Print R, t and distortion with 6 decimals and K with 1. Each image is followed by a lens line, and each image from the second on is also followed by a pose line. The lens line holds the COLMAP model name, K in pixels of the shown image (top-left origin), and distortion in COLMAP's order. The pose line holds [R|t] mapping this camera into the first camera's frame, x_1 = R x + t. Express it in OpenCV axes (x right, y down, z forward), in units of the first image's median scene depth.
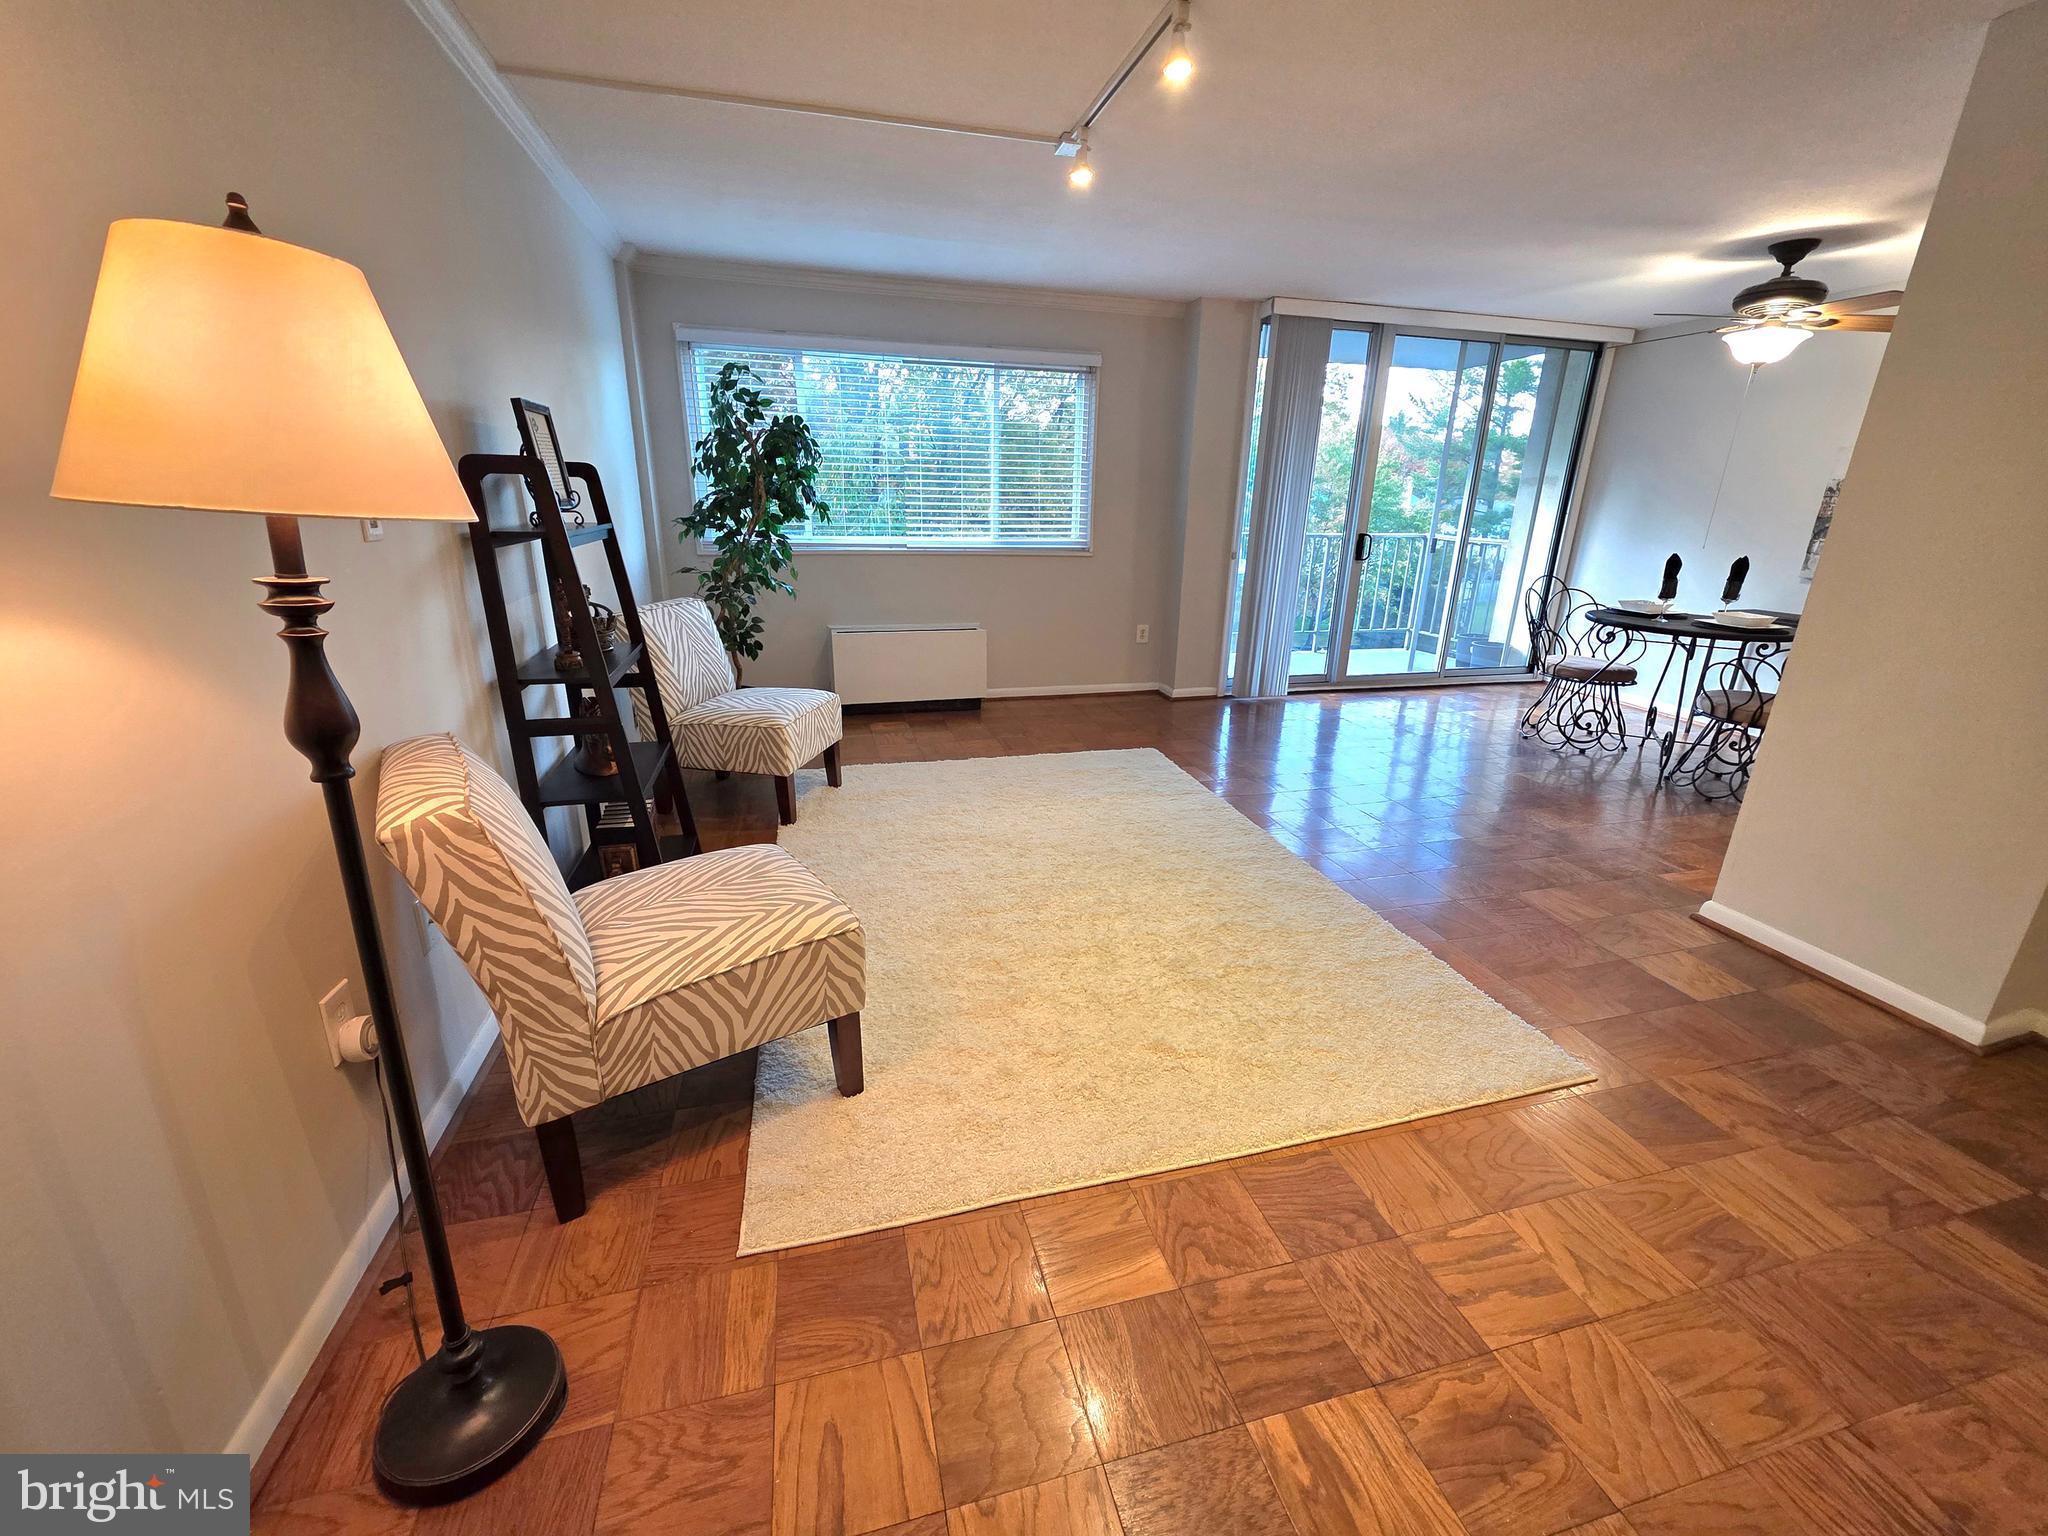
lens RADIAL K [[820.2, 0, 1028.3], [0, 820.2, 764.8], [0, 0, 1]] dist [0.000761, -0.000361]
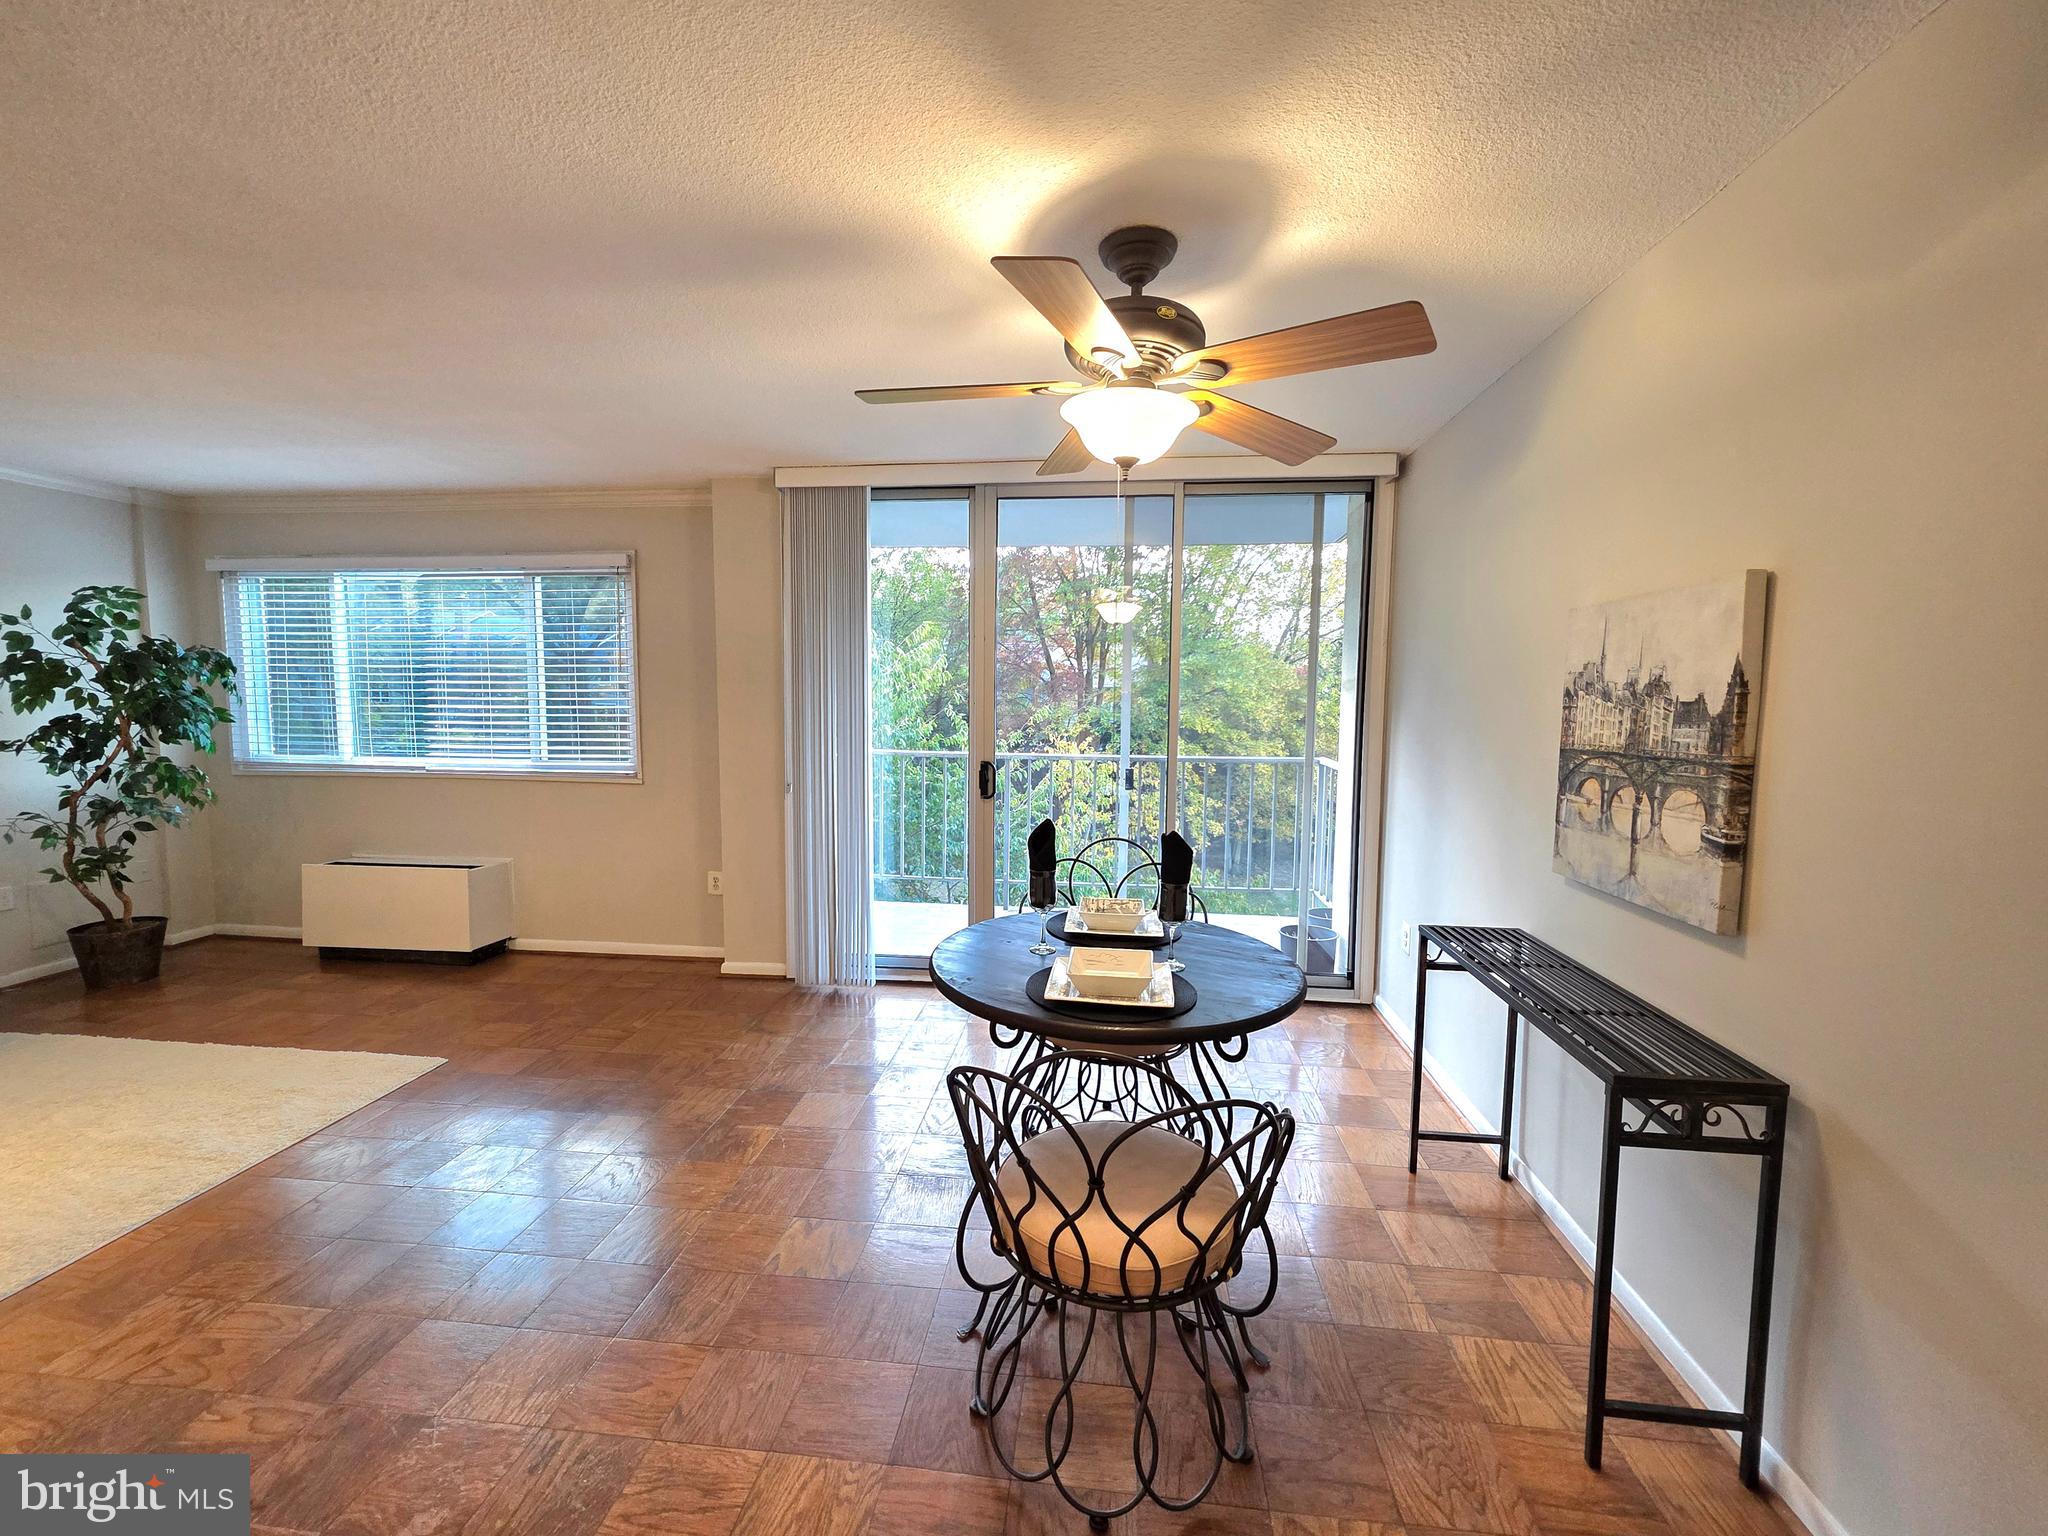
lens RADIAL K [[820.2, 0, 1022.0], [0, 820.2, 770.7], [0, 0, 1]] dist [0.000761, -0.000361]
pose [[0.932000, 0.019388, -0.361940, 0.767407], [-0.104696, 0.970404, -0.217612, -0.139511], [0.347008, 0.240708, 0.906446, 0.422673]]
